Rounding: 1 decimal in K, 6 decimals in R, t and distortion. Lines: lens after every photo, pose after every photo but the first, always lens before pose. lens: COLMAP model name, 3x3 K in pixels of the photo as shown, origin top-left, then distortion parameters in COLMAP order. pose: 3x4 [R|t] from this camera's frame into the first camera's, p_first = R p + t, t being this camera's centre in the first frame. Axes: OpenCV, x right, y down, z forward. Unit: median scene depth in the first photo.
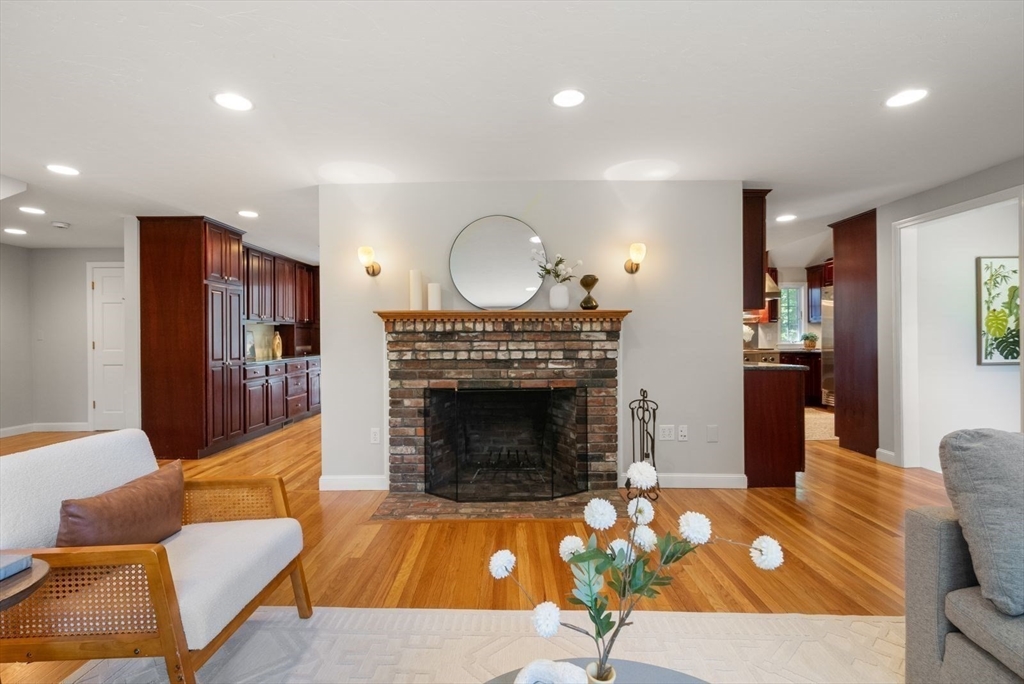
lens RADIAL K [[464.3, 0, 502.6], [0, 464.3, 340.0], [0, 0, 1]] dist [-0.001860, 0.000581]
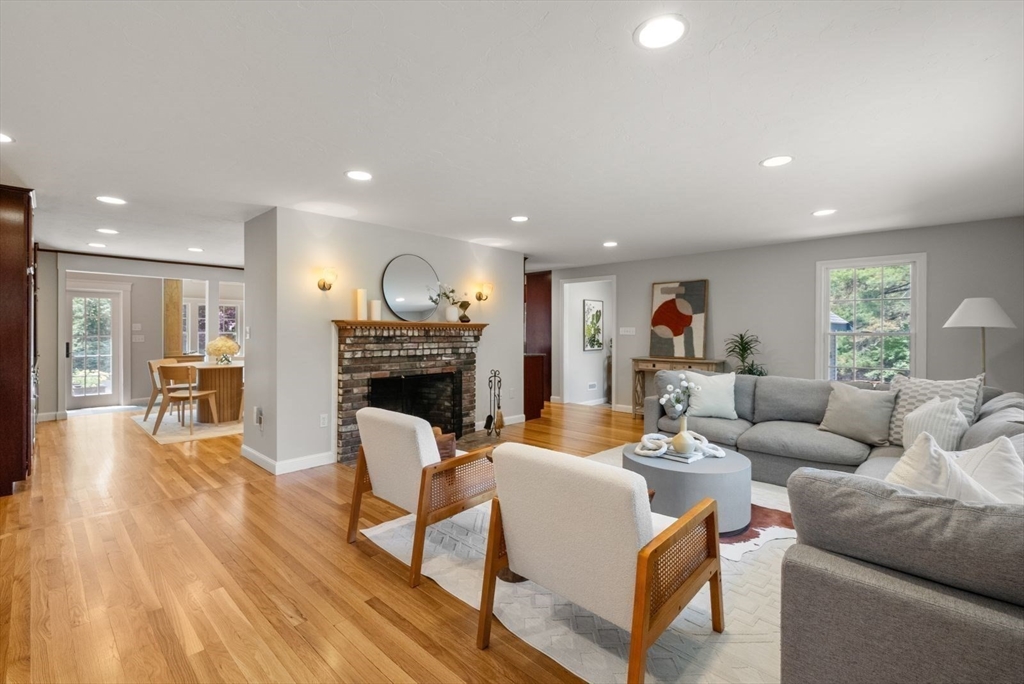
lens RADIAL K [[453.8, 0, 496.0], [0, 453.8, 331.0], [0, 0, 1]] dist [-0.002395, -0.000162]
pose [[0.695603, 0.007891, 0.718383, -0.856289], [-0.005232, 0.999969, -0.005917, -0.026983], [-0.718408, 0.000357, 0.695622, -0.165994]]
